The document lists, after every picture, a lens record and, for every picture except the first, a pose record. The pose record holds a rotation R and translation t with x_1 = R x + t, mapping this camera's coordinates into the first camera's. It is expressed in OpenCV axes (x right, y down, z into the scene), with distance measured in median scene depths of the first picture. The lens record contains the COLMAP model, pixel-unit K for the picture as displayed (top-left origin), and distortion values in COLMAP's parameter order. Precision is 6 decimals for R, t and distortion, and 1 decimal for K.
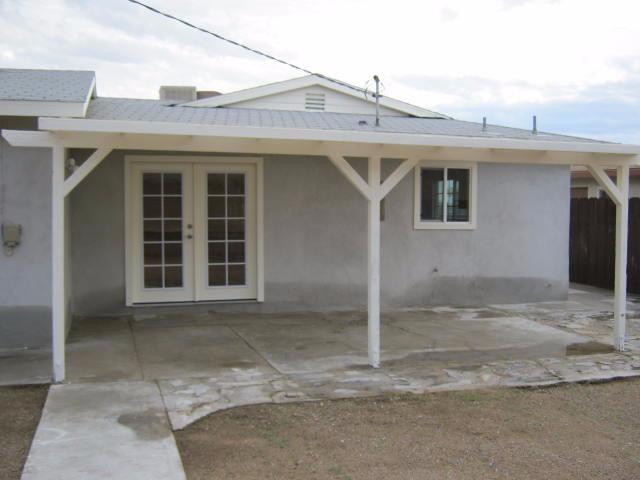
lens RADIAL K [[707.3, 0, 316.8], [0, 707.3, 239.4], [0, 0, 1]] dist [-0.090068, 0.000000]
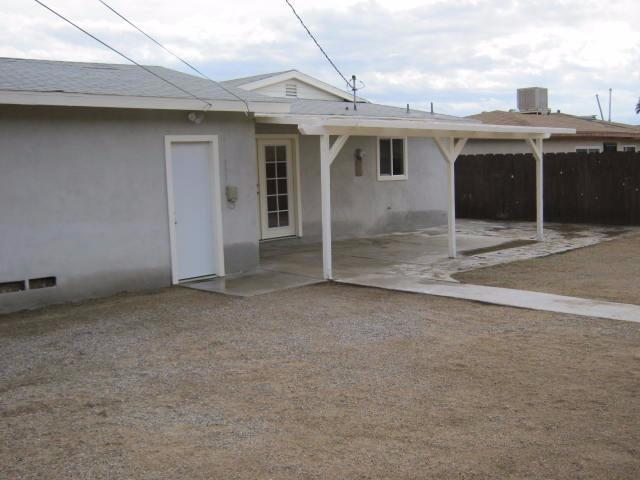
lens RADIAL K [[707.3, 0, 324.3], [0, 707.3, 242.2], [0, 0, 1]] dist [-0.090068, 0.000000]
pose [[0.887397, -0.081514, 0.453743, -0.624881], [0.052673, 0.995726, 0.075865, -0.005152], [-0.457988, -0.043422, 0.887897, -0.257970]]
